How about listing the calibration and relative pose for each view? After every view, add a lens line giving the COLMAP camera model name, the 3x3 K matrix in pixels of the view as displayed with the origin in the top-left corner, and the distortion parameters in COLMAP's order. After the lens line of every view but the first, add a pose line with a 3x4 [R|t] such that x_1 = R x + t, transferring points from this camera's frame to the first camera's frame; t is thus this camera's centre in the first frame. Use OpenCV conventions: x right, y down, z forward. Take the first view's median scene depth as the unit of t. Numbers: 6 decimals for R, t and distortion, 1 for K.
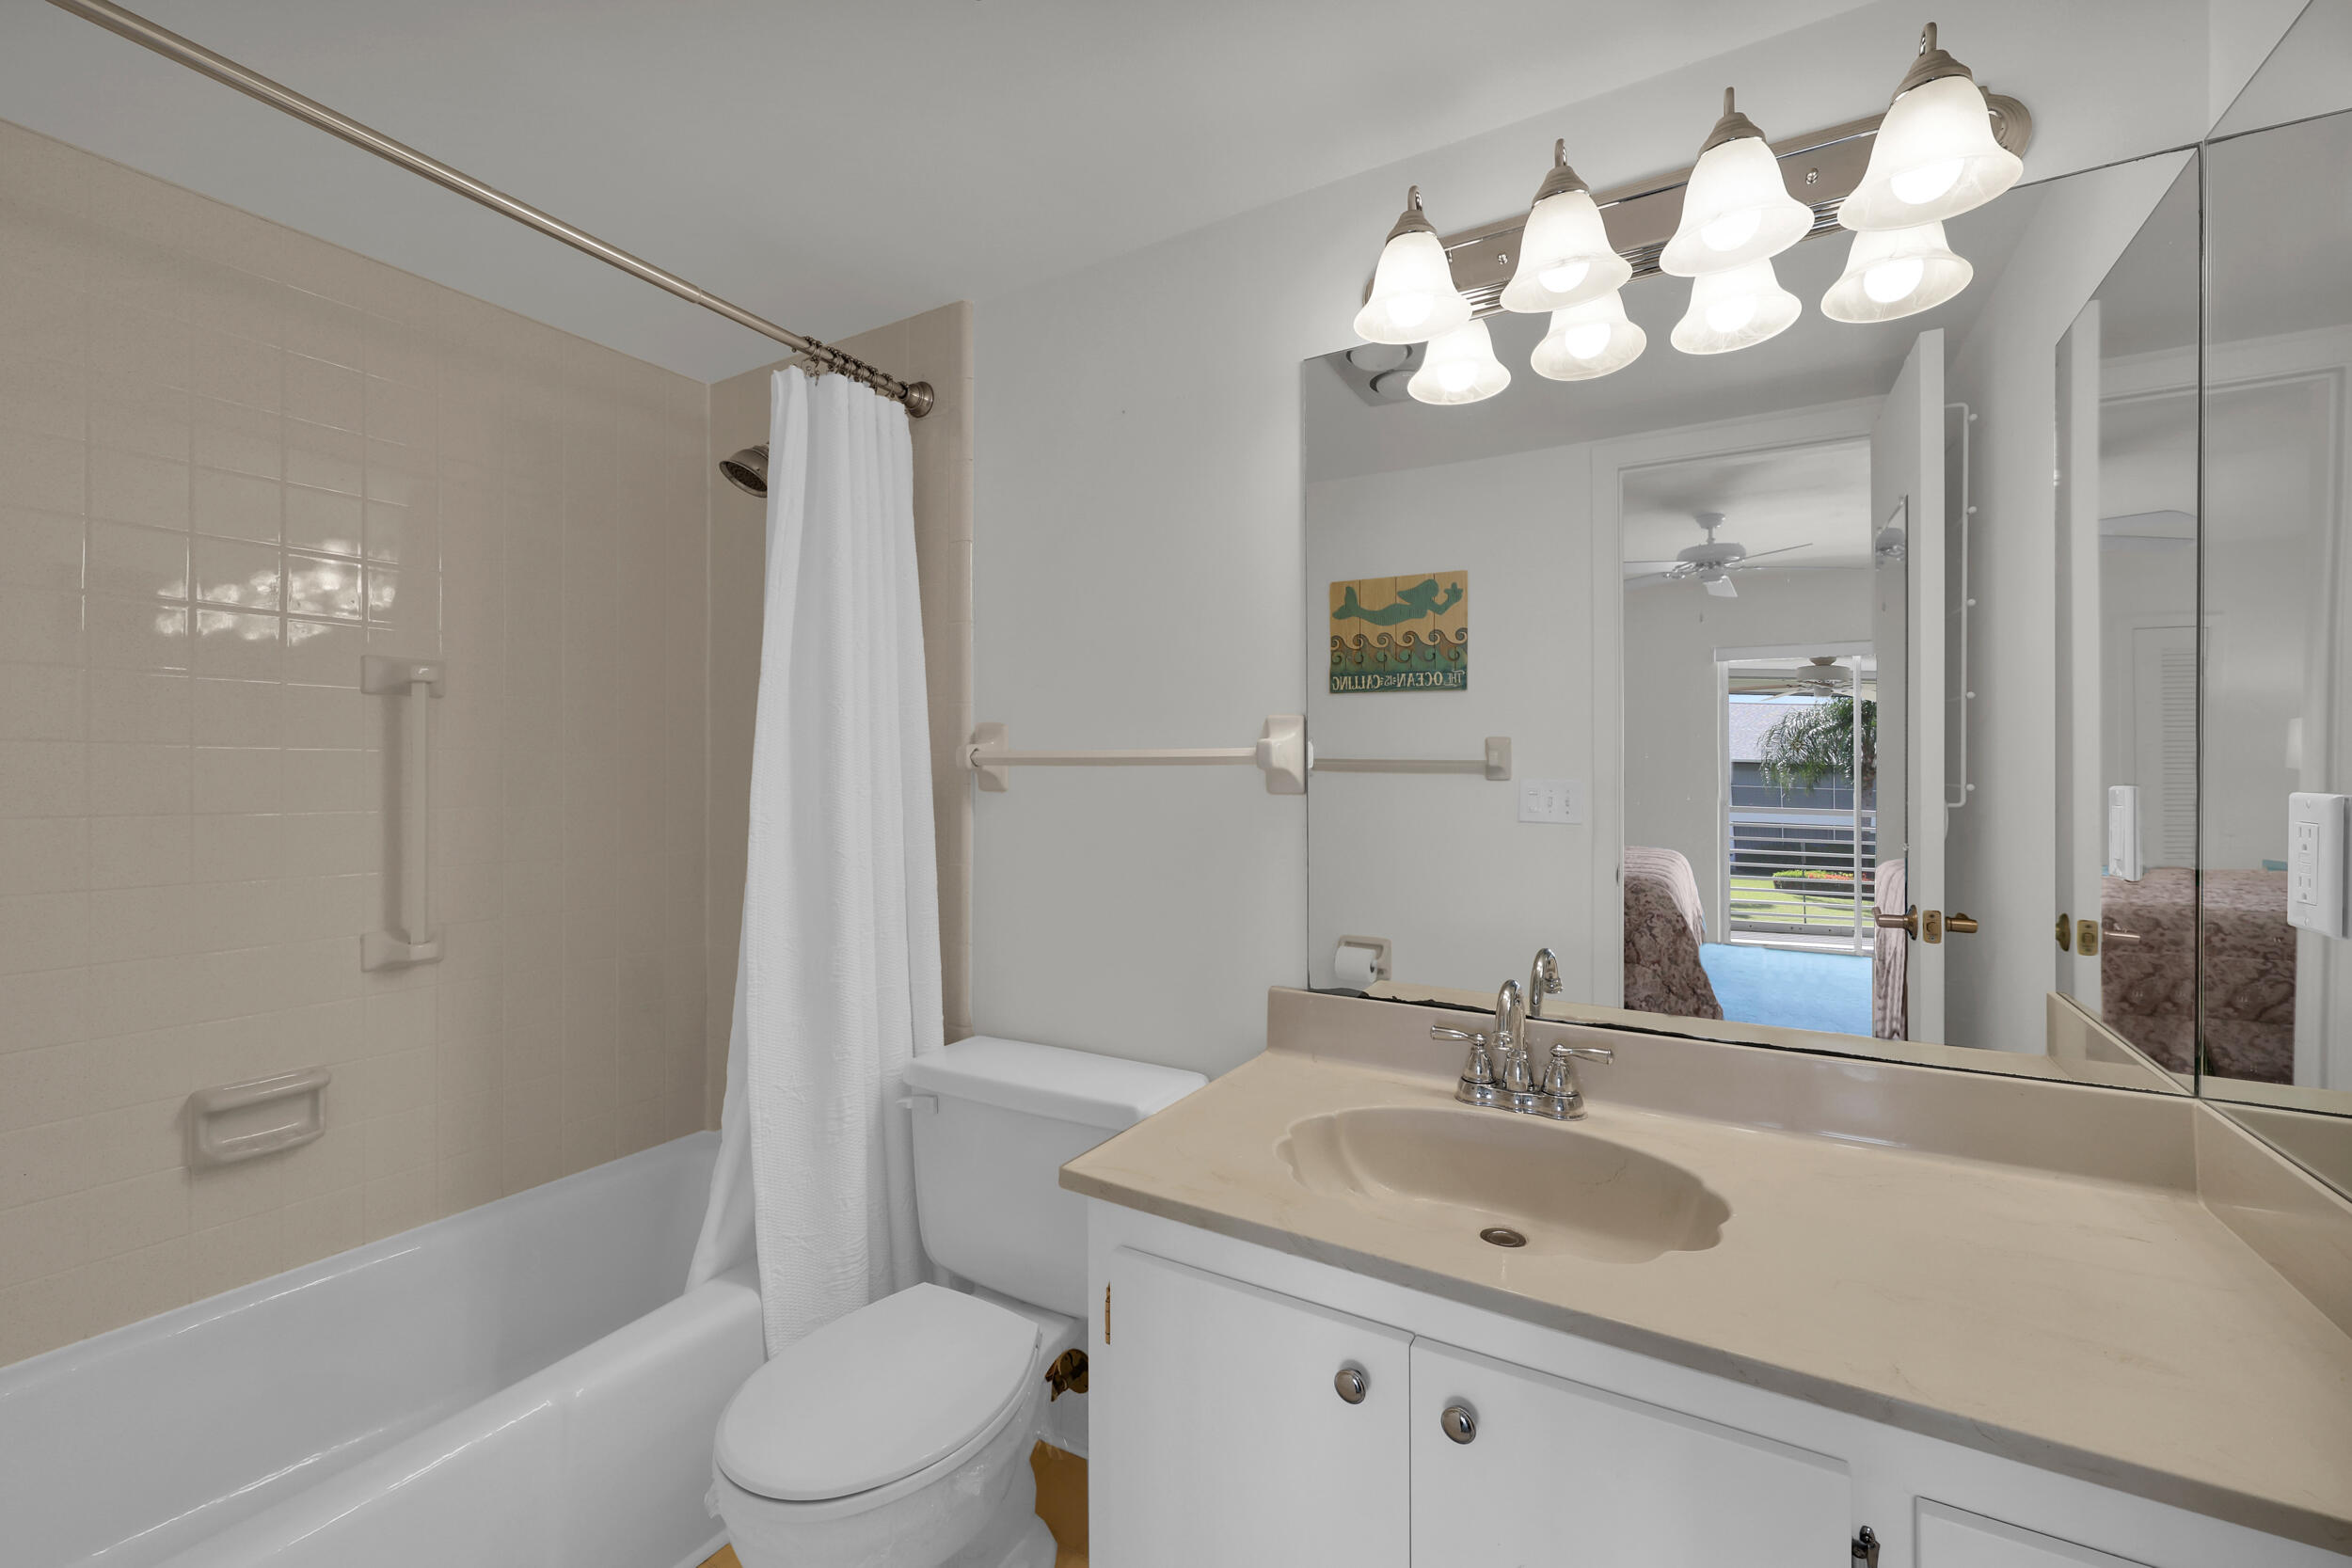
lens RADIAL K [[1010.9, 0, 1176.0], [0, 1010.9, 784.0], [0, 0, 1]] dist [-0.000168, -0.000005]
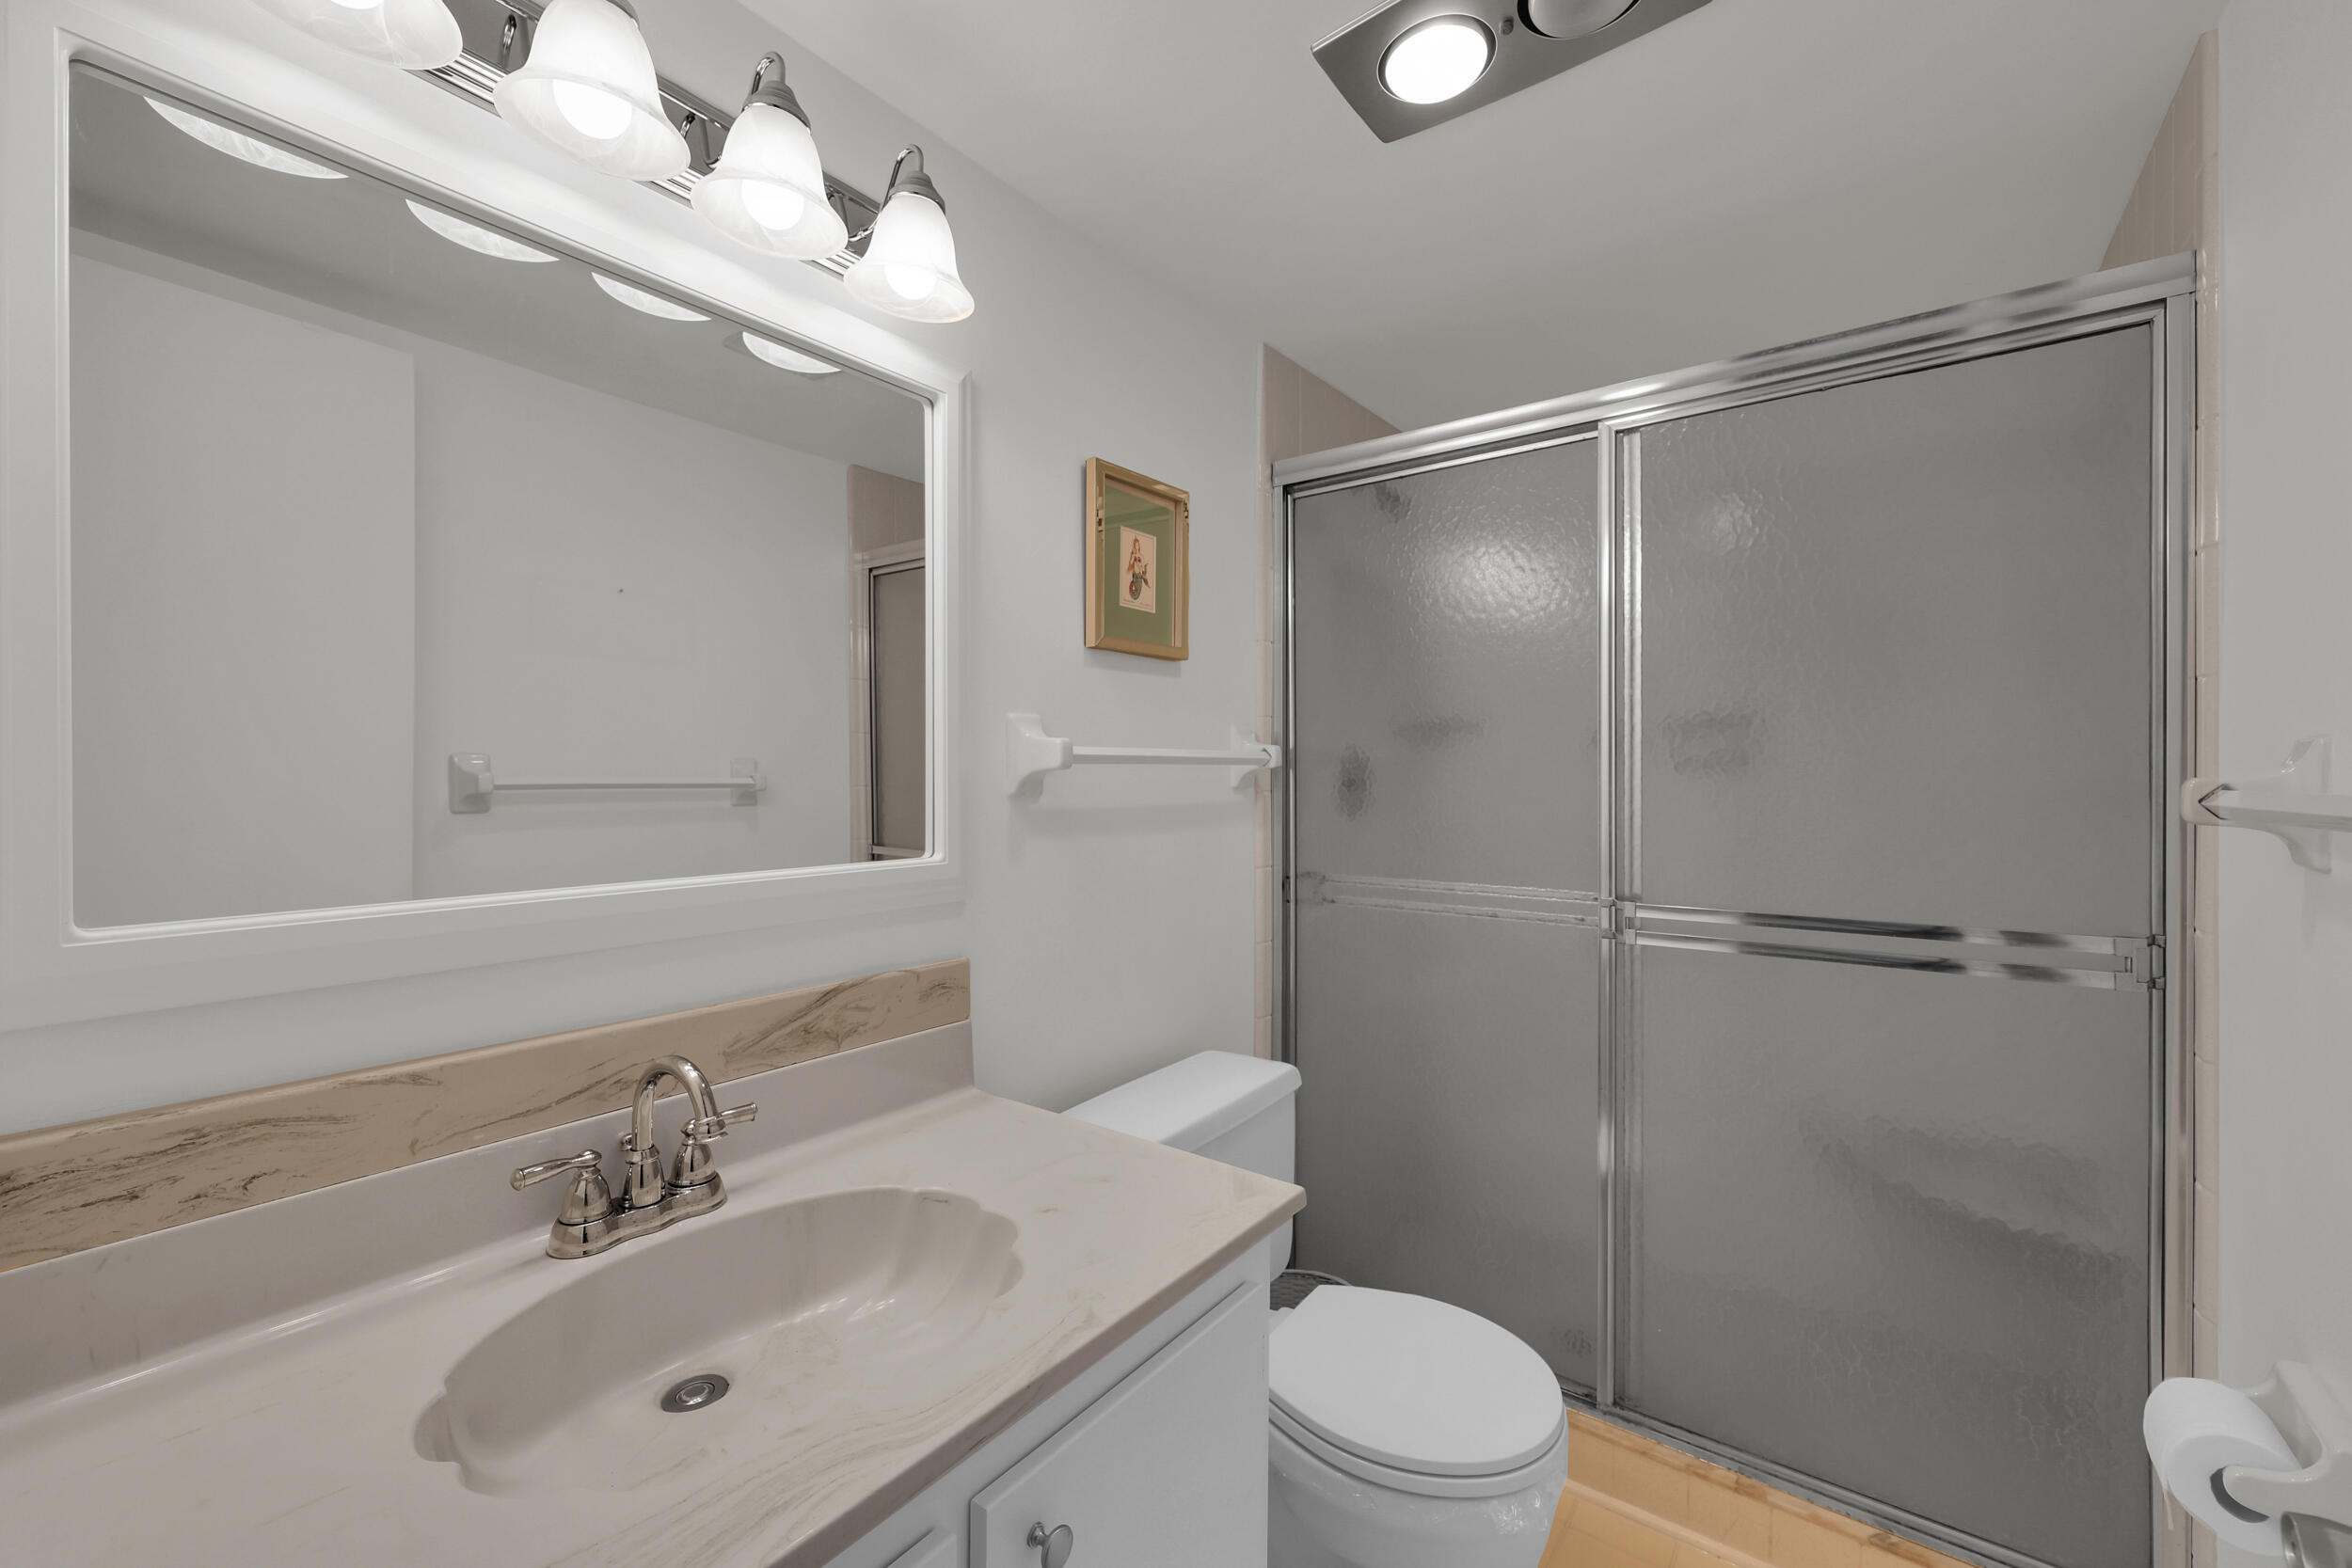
lens RADIAL K [[965.9, 0, 1154.1], [0, 965.9, 807.8], [0, 0, 1]] dist [-0.001656, 0.000157]
pose [[0.085339, -0.032410, 0.995825, -0.348627], [0.014217, 0.999409, 0.031308, -0.006232], [-0.996251, 0.011486, 0.085749, 0.587021]]
